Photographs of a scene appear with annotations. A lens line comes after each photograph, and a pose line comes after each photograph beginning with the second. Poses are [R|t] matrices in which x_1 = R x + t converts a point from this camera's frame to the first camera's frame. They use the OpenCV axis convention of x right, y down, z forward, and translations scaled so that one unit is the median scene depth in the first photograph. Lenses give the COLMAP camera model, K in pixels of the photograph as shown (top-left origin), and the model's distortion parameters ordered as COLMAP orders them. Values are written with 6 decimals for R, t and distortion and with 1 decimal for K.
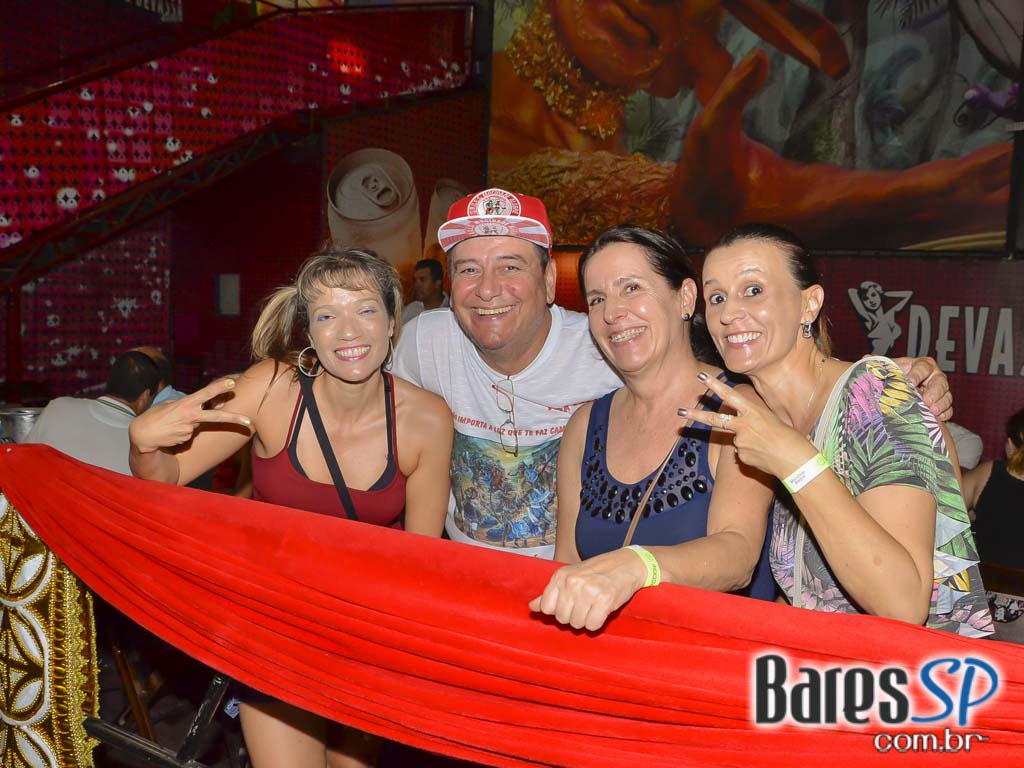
lens RADIAL K [[971.9, 0, 514.6], [0, 971.9, 393.9], [0, 0, 1]] dist [-0.067364, 0.000000]
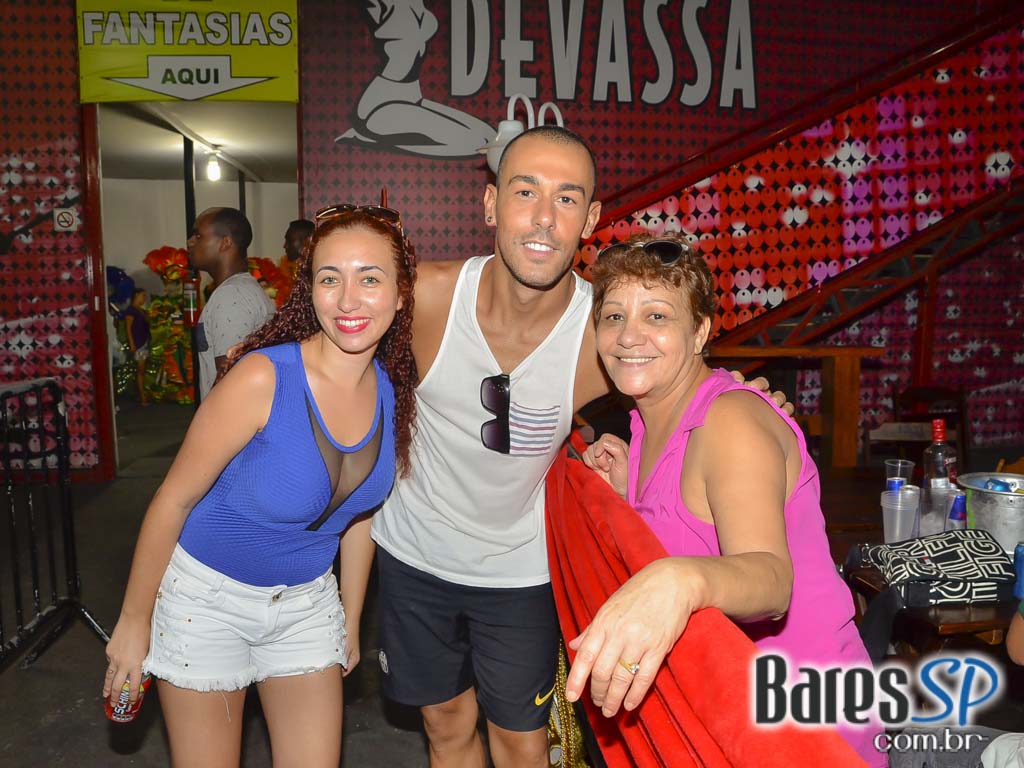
lens RADIAL K [[847.9, 0, 497.7], [0, 847.9, 395.4], [0, 0, 1]] dist [-0.138720, 0.088844]
pose [[0.614318, 0.076593, -0.785332, -0.133431], [-0.049900, 0.997057, 0.058209, -0.021479], [0.787479, 0.003429, 0.616332, 0.183130]]
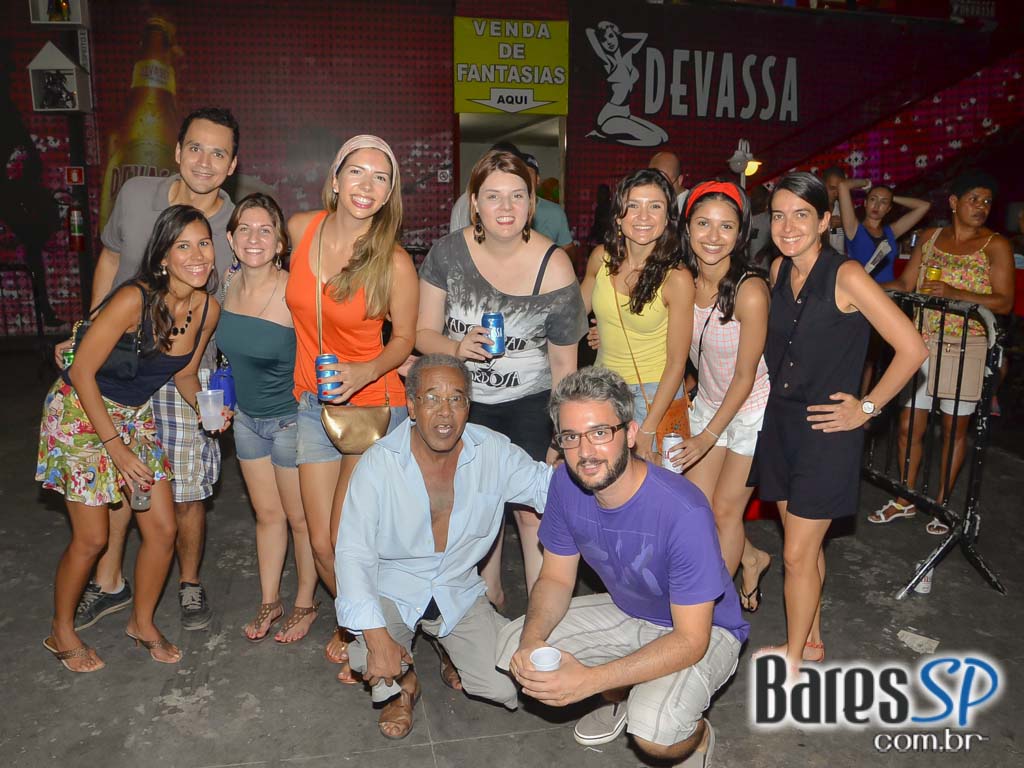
lens RADIAL K [[847.9, 0, 505.9], [0, 847.9, 391.6], [0, 0, 1]] dist [-0.138720, 0.088844]
pose [[0.673433, 0.121704, -0.729161, 0.123517], [-0.047539, 0.991443, 0.121576, 0.051714], [0.737718, -0.047210, 0.673457, -0.452482]]
